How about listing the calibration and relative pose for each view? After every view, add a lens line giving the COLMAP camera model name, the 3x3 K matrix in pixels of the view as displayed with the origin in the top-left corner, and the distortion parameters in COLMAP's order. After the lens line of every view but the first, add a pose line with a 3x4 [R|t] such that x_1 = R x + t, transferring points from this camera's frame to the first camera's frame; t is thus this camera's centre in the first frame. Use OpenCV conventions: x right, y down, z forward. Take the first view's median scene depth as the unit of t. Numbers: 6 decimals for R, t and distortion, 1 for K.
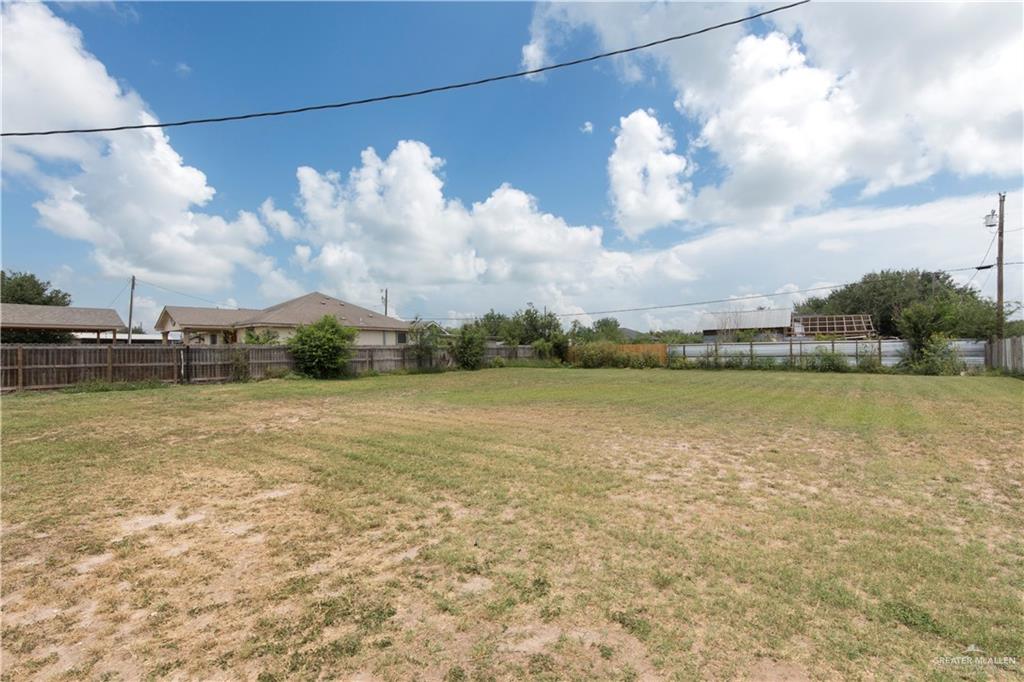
lens RADIAL K [[460.3, 0, 512.0], [0, 460.3, 341.0], [0, 0, 1]] dist [0.010103, -0.000030]
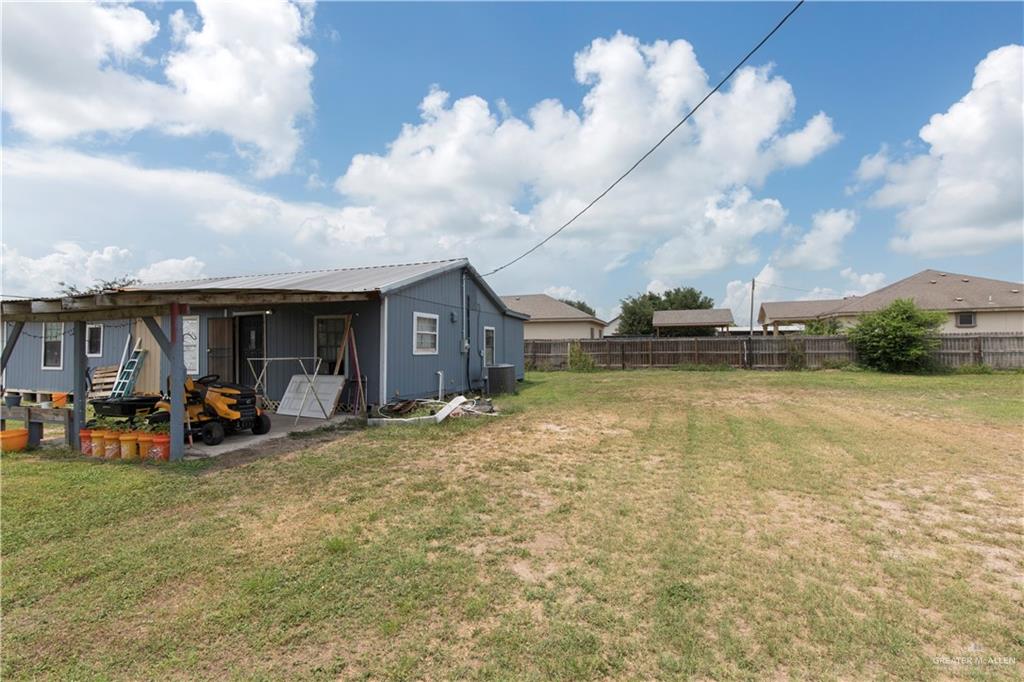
lens RADIAL K [[460.3, 0, 512.0], [0, 460.3, 341.0], [0, 0, 1]] dist [0.010103, -0.000030]
pose [[0.318908, -0.004945, -0.947773, 0.201382], [0.027740, 0.999607, 0.004119, -0.002009], [0.947380, -0.027604, 0.318919, 0.032620]]
